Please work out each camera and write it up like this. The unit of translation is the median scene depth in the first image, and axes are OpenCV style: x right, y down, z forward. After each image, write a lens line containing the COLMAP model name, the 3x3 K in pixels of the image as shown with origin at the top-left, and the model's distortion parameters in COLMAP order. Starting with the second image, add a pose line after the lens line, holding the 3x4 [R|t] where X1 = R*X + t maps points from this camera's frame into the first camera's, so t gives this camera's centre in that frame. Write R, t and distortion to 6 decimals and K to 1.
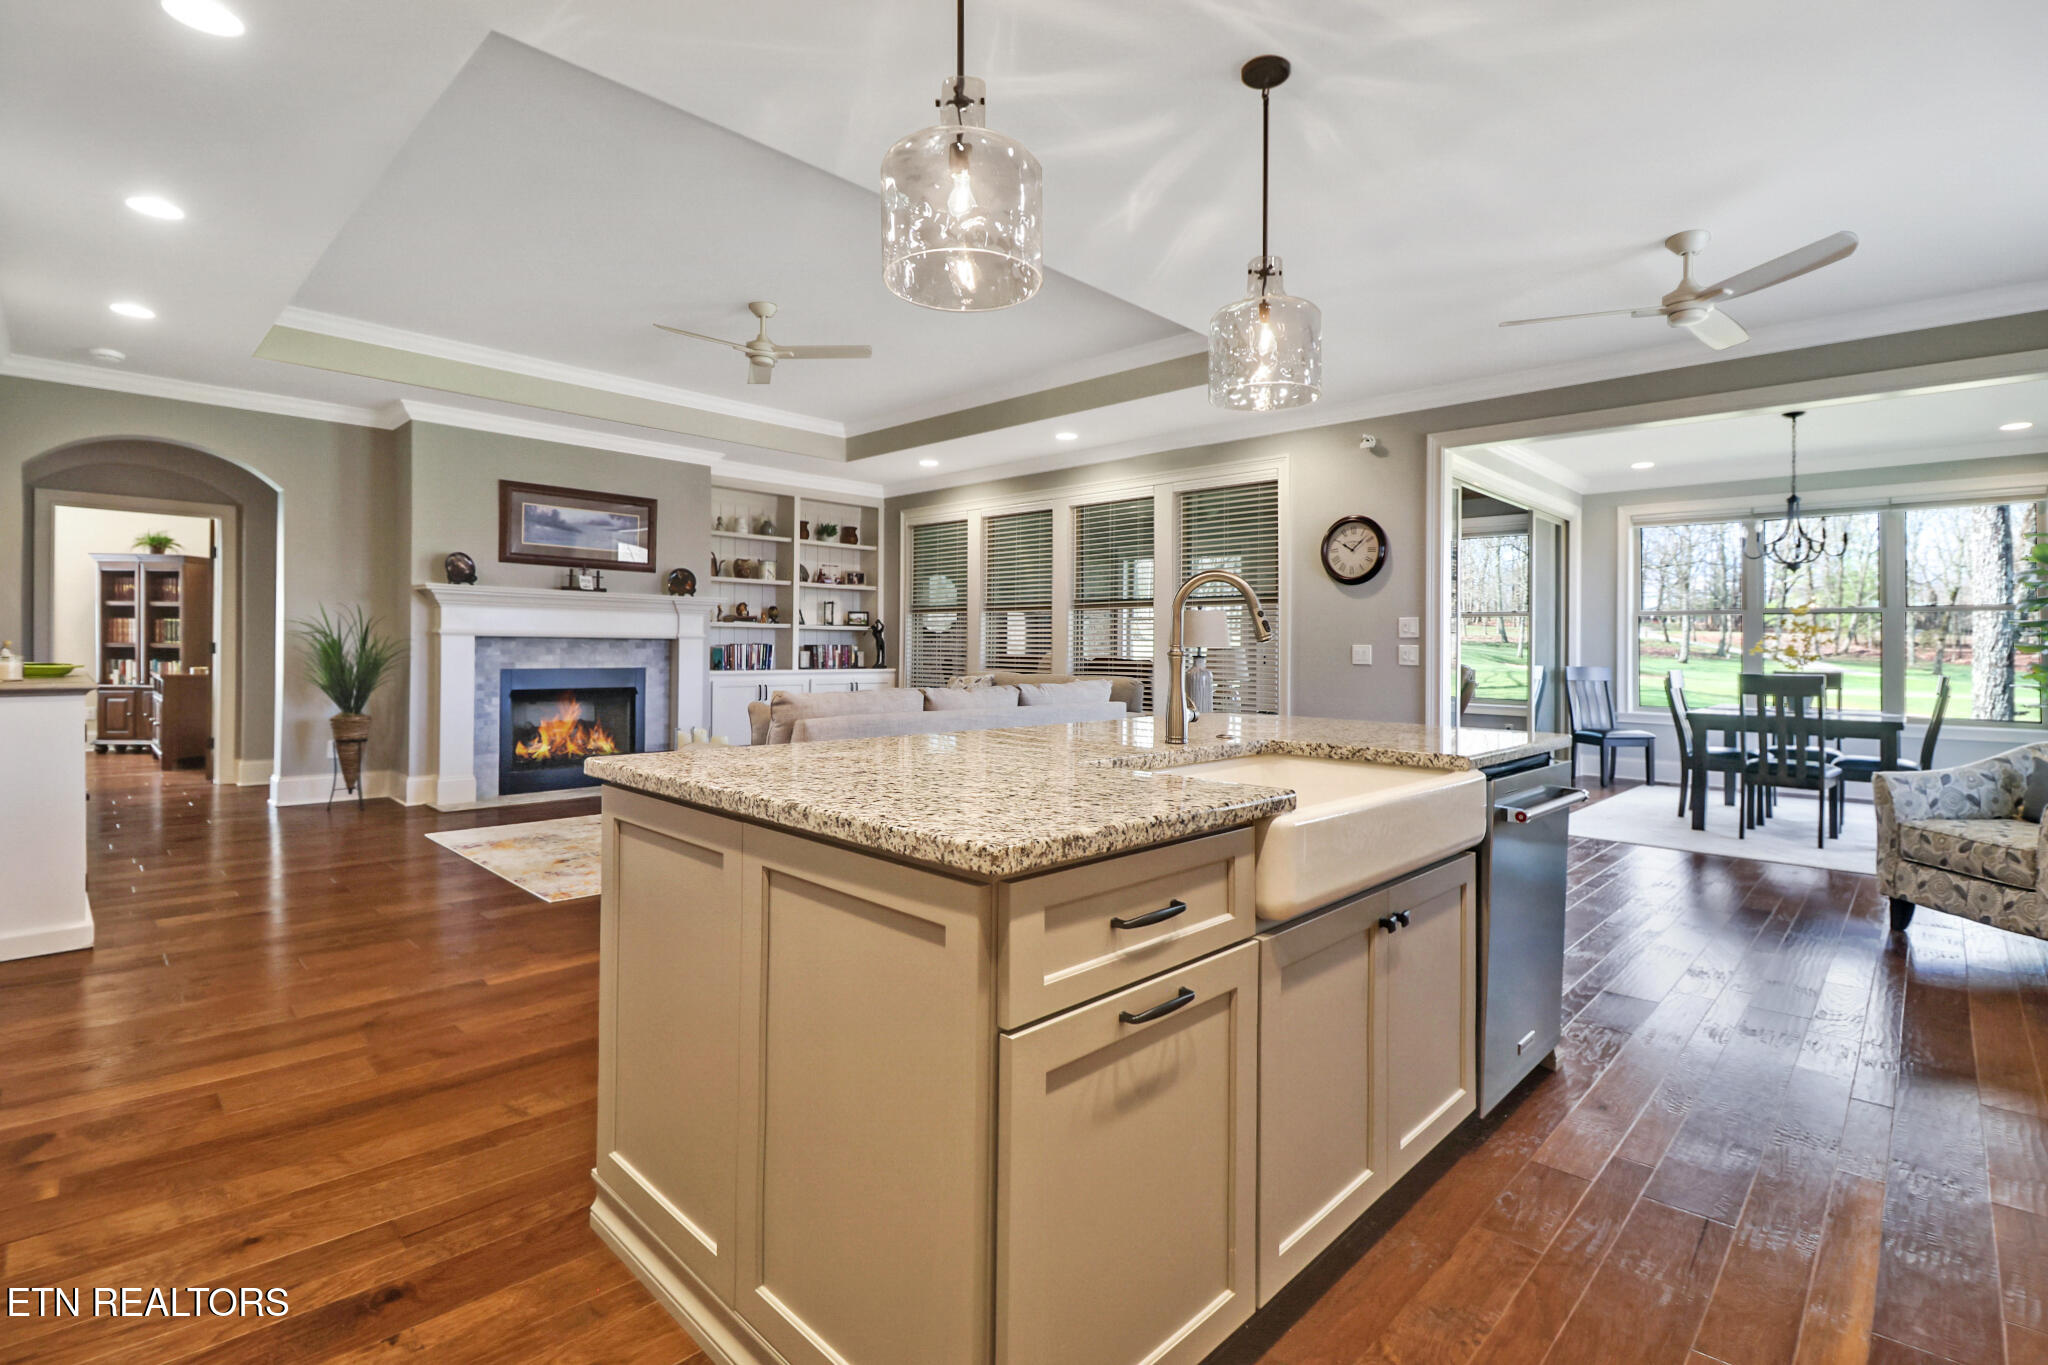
lens RADIAL K [[948.9, 0, 1053.8], [0, 948.9, 650.8], [0, 0, 1]] dist [-0.003633, -0.008740]
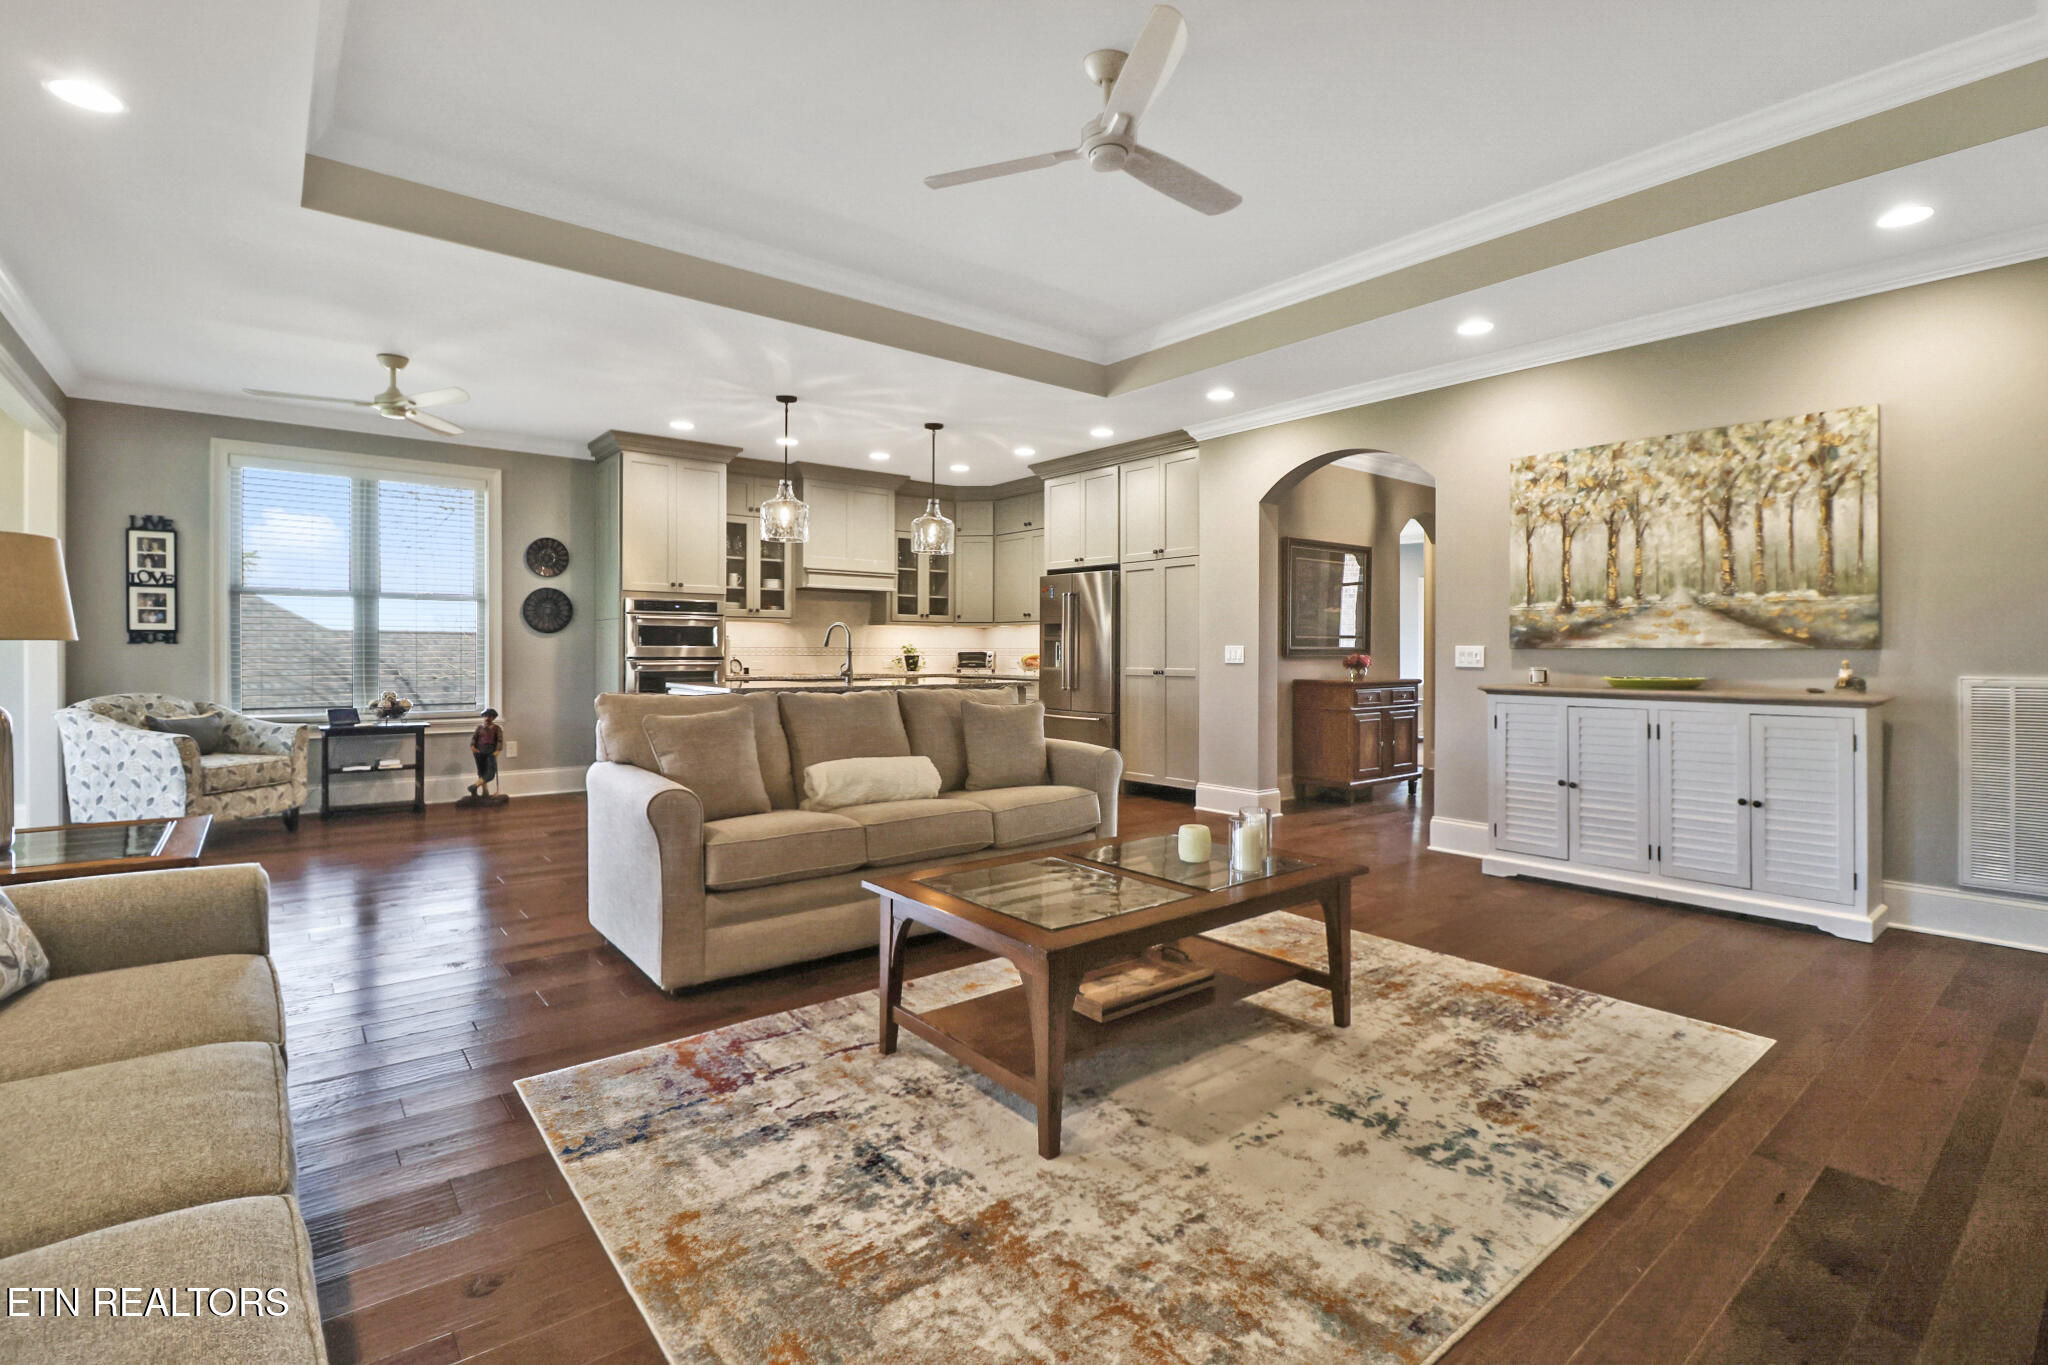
lens RADIAL K [[948.9, 0, 1050.8], [0, 948.9, 646.0], [0, 0, 1]] dist [-0.003633, -0.008740]
pose [[-0.991990, -0.017008, 0.125163, -0.269453], [-0.017370, 0.999848, -0.001795, -0.007429], [-0.125113, -0.003954, -0.992135, 1.229723]]
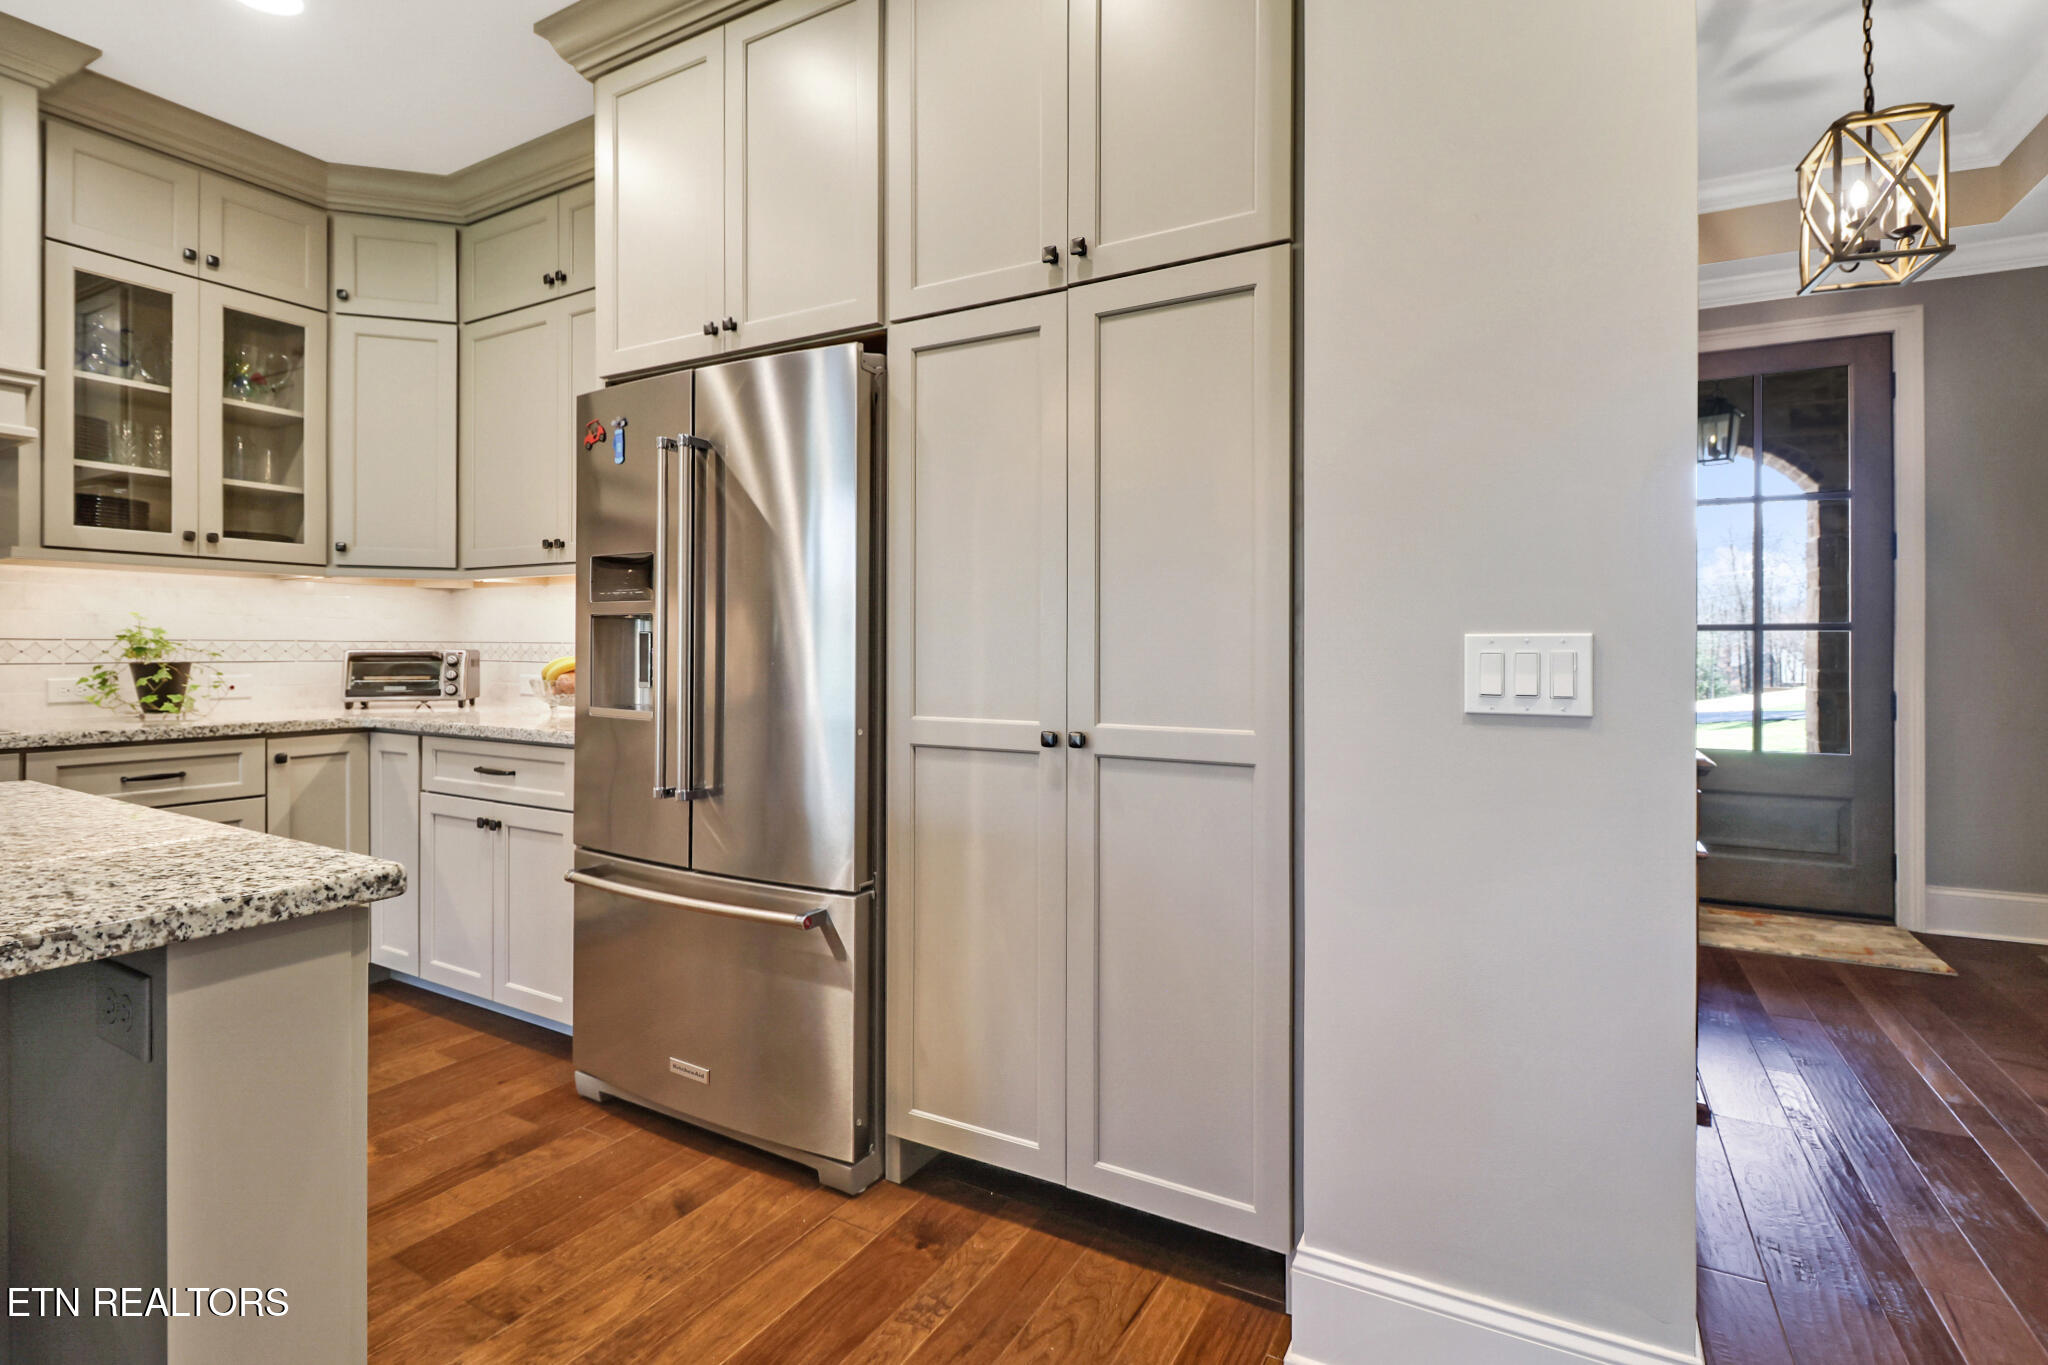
lens RADIAL K [[948.9, 0, 1046.6], [0, 948.9, 652.9], [0, 0, 1]] dist [-0.003633, -0.008740]
pose [[-0.966741, -0.019689, -0.255000, -0.185012], [-0.020448, 0.999791, 0.000324, -0.006002], [0.254940, 0.005528, -0.966941, 0.428095]]
